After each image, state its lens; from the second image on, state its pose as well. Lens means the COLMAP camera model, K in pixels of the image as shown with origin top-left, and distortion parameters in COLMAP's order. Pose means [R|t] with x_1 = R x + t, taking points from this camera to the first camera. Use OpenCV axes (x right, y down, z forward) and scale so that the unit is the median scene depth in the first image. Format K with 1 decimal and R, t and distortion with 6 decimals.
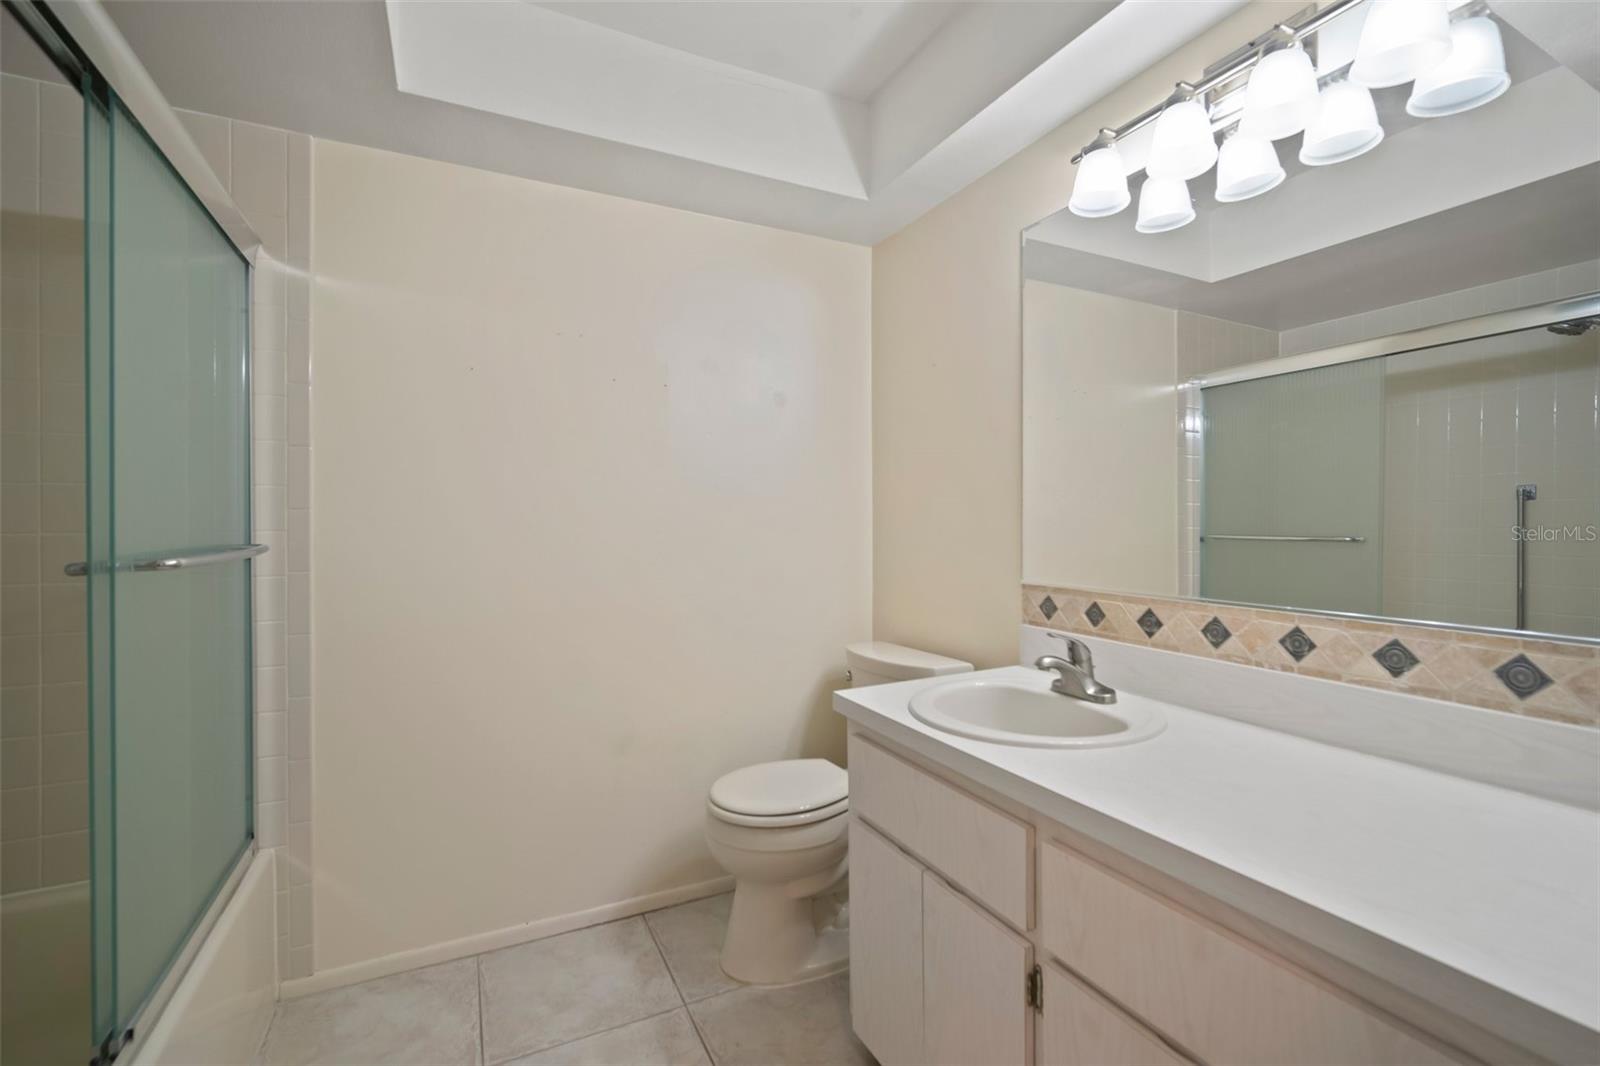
lens RADIAL K [[700.1, 0, 806.9], [0, 700.1, 508.3], [0, 0, 1]] dist [-0.008462, 0.001028]
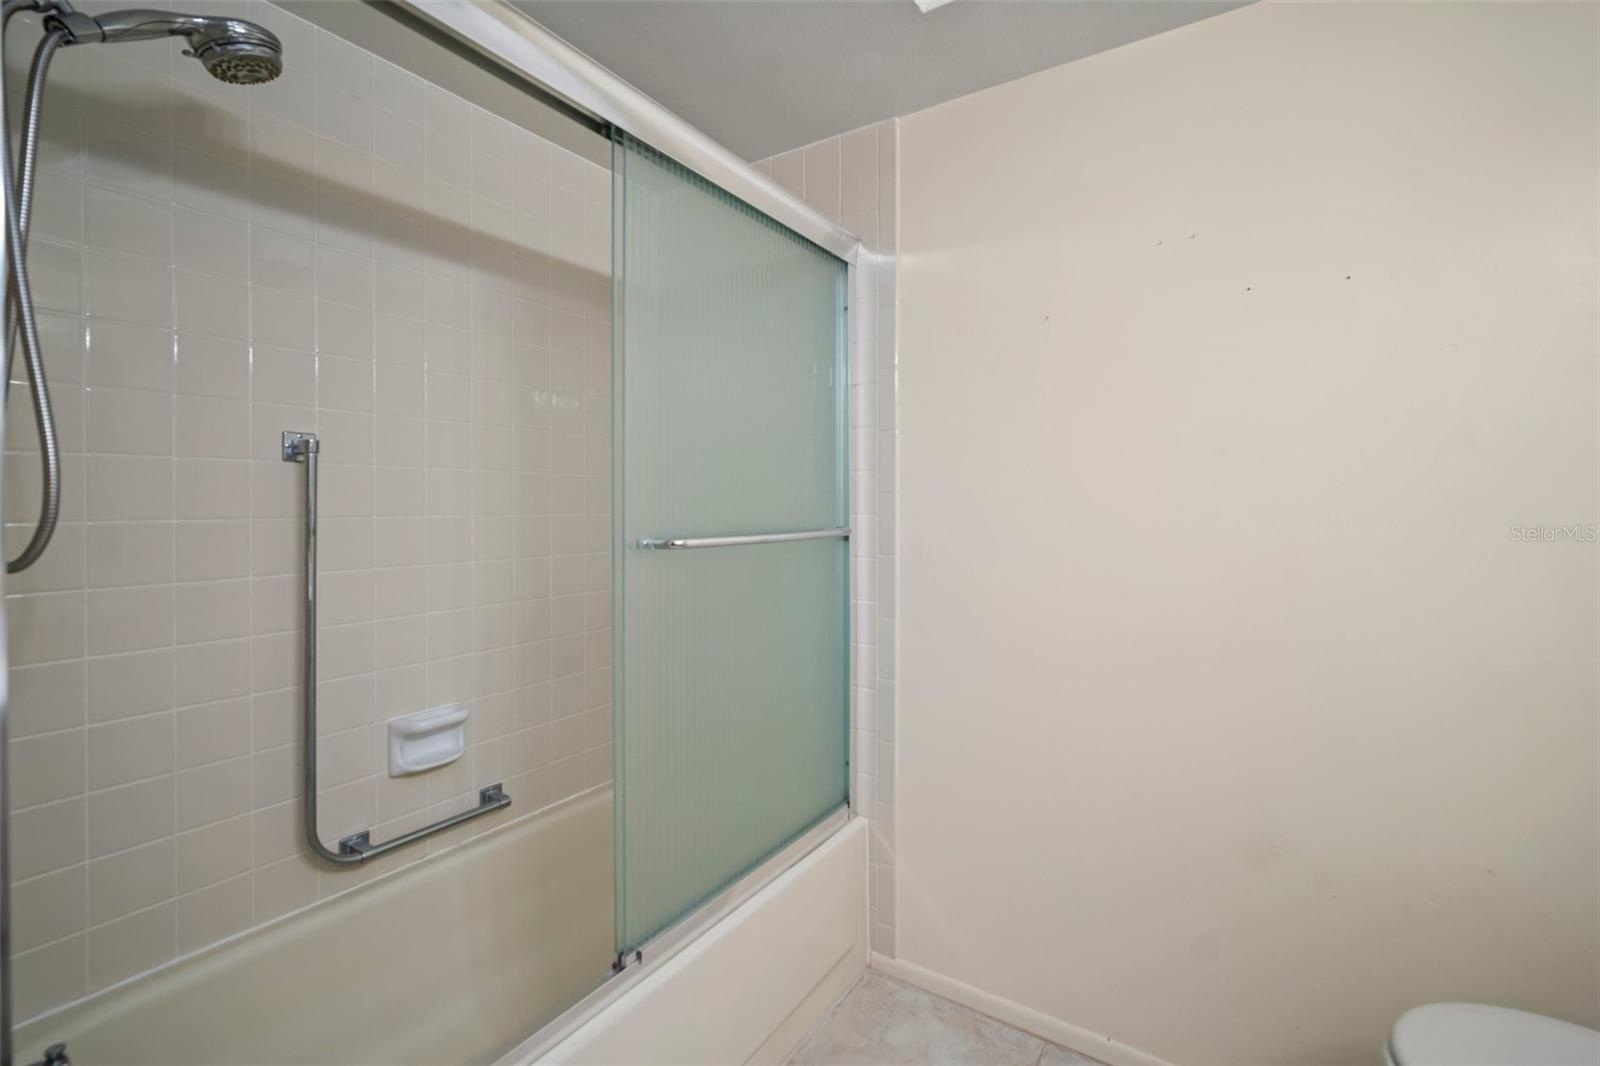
lens RADIAL K [[700.1, 0, 806.9], [0, 700.1, 508.3], [0, 0, 1]] dist [-0.008462, 0.001028]
pose [[0.507810, 0.001518, -0.861468, 0.088853], [0.017050, 0.999785, 0.011812, 0.009057], [0.861300, -0.020687, 0.507675, 0.397312]]
